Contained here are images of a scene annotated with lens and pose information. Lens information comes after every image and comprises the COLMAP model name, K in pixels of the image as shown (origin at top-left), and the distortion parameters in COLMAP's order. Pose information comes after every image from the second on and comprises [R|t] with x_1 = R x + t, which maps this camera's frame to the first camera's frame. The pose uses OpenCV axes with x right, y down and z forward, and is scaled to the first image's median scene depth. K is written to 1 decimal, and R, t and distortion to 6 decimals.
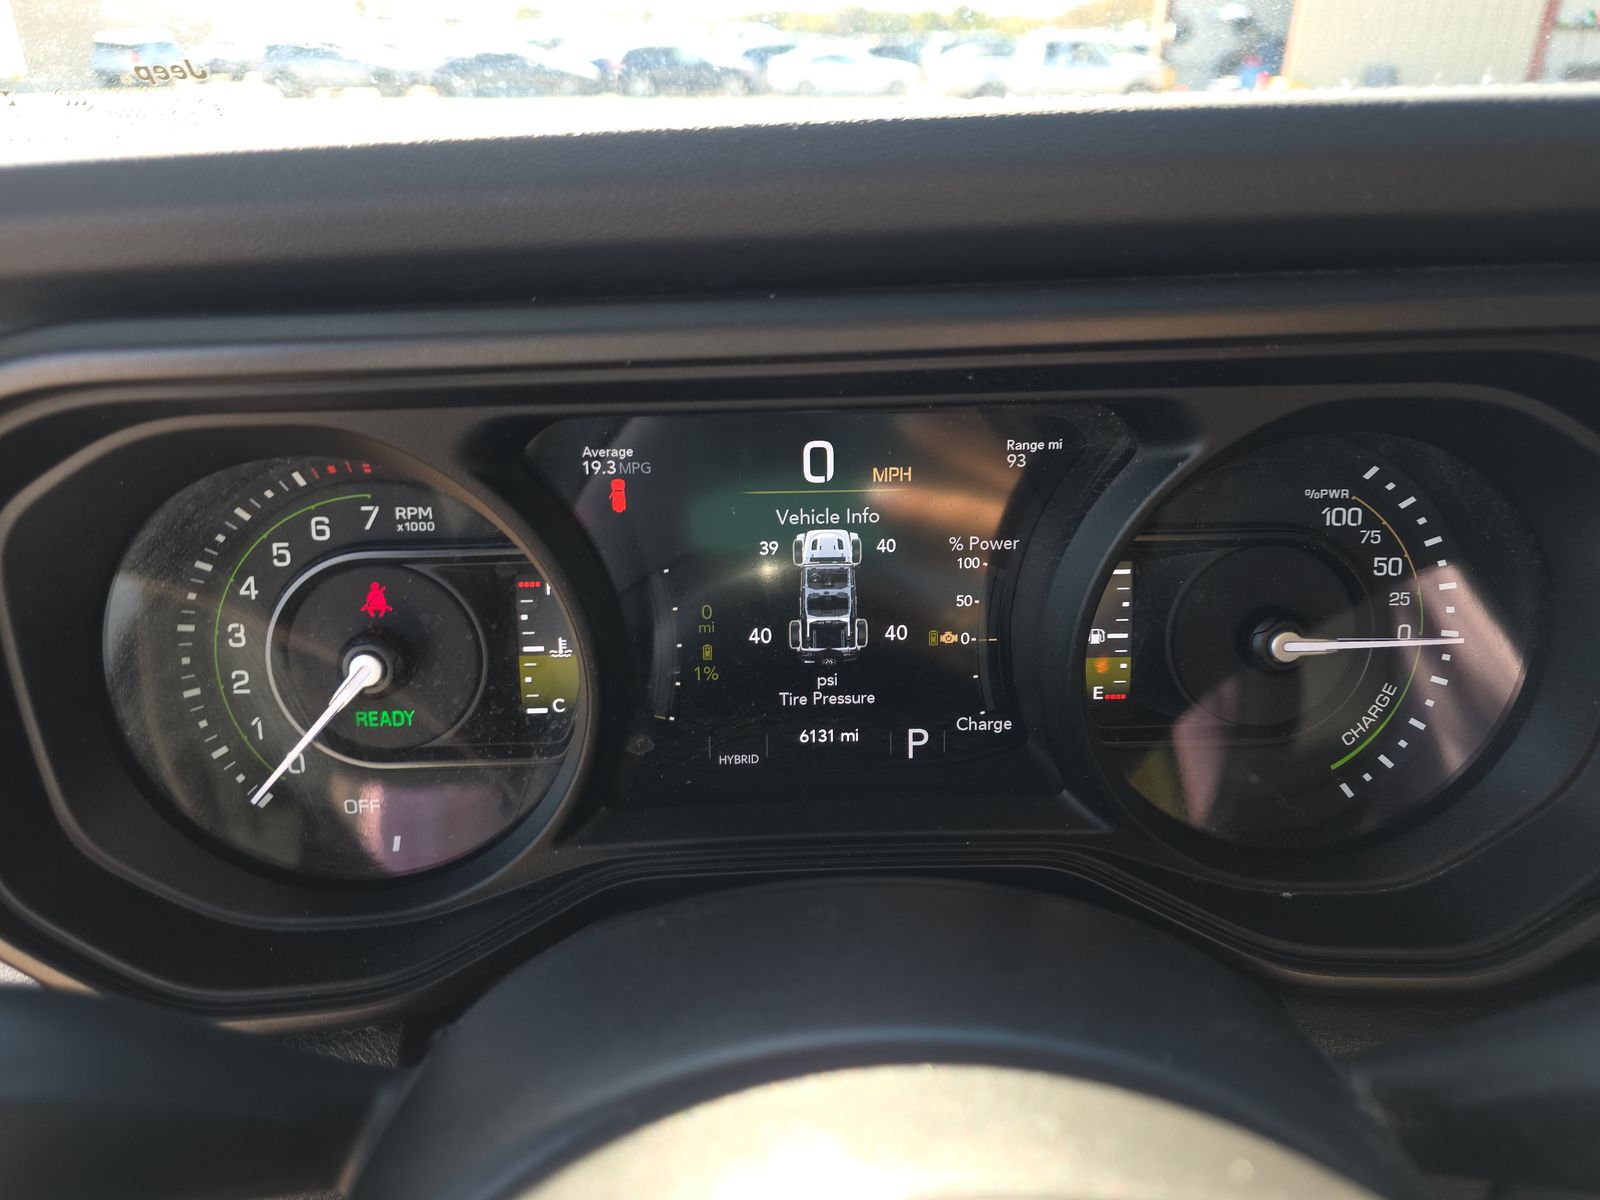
lens RADIAL K [[1078.0, 0, 792.0], [0, 1078.0, 599.9], [0, 0, 1]] dist [0.043959, -0.036488]
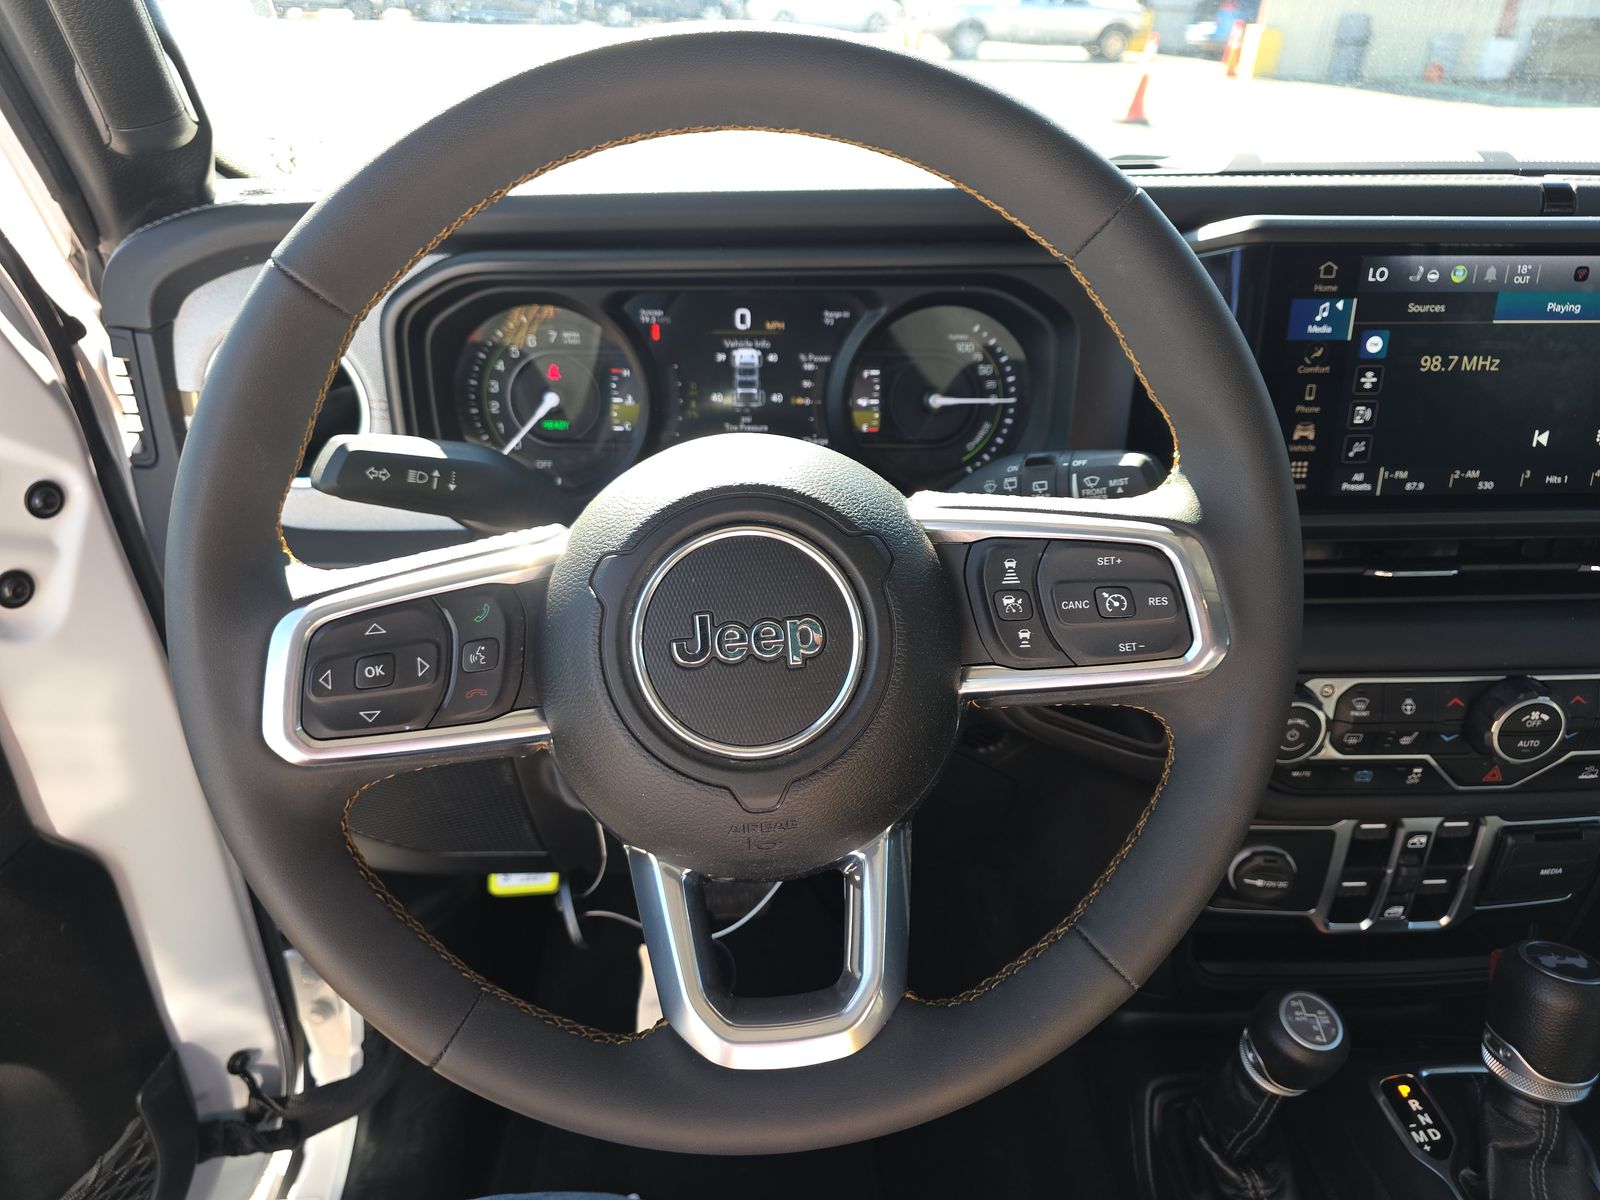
lens RADIAL K [[1078.0, 0, 792.0], [0, 1078.0, 599.9], [0, 0, 1]] dist [0.043959, -0.036488]
pose [[0.999518, 0.015170, 0.027068, 0.075356], [-0.016553, 0.998529, 0.051623, 0.346210], [-0.026245, -0.052046, 0.998300, -1.325178]]
